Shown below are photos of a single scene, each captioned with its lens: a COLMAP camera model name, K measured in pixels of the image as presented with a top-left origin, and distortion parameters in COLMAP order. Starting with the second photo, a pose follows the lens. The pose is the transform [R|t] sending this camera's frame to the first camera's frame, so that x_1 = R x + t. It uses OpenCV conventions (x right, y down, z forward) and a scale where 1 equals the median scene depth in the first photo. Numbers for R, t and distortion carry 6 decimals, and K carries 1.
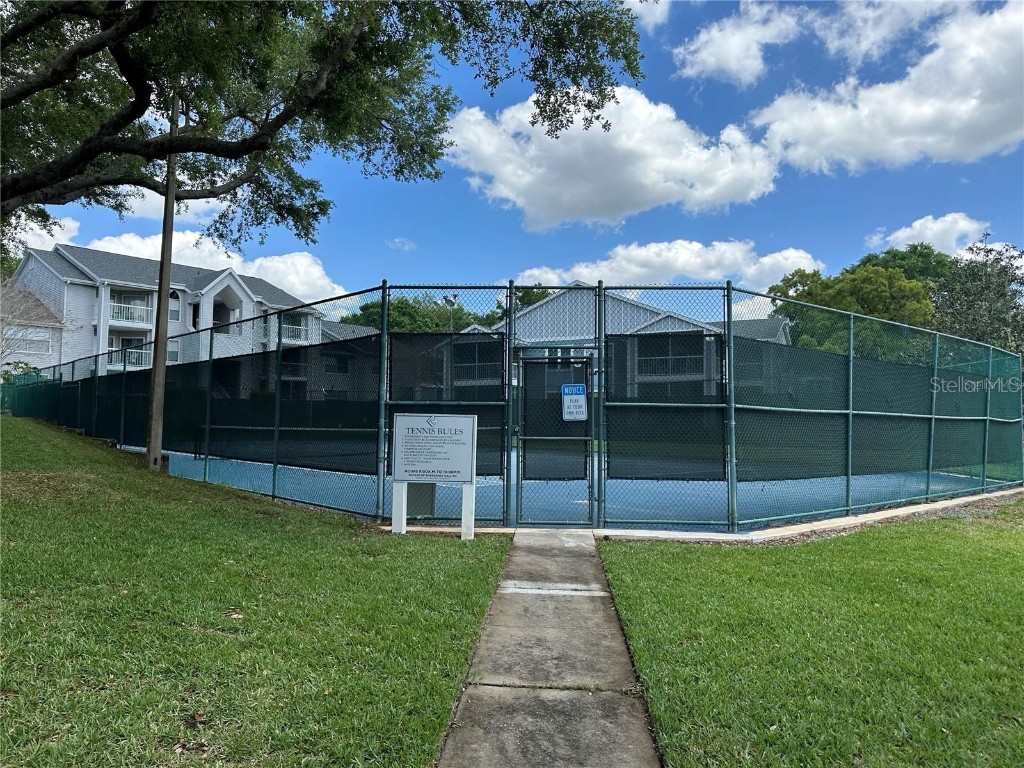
lens RADIAL K [[715.2, 0, 512.0], [0, 715.2, 384.0], [0, 0, 1]] dist [0.003454, 0.000029]
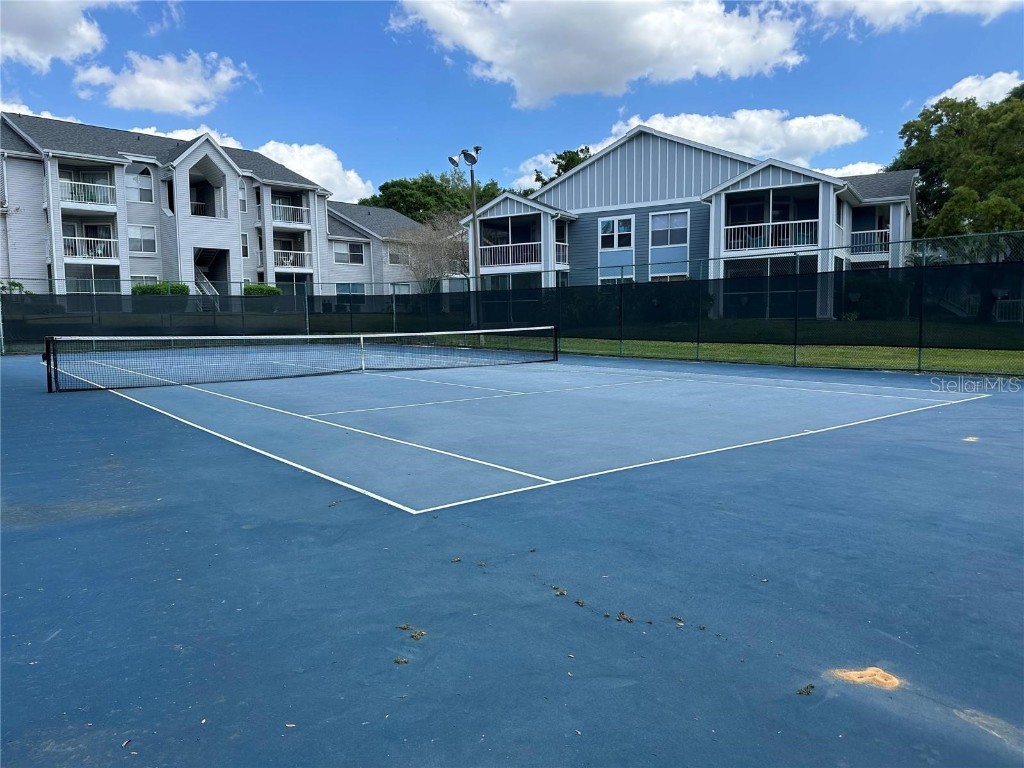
lens RADIAL K [[715.2, 0, 512.0], [0, 715.2, 384.0], [0, 0, 1]] dist [0.003454, 0.000029]
pose [[0.997957, -0.015839, -0.061891, -0.000498], [0.024840, 0.988752, 0.147490, 0.007918], [0.058859, -0.148726, 0.987125, 0.168805]]
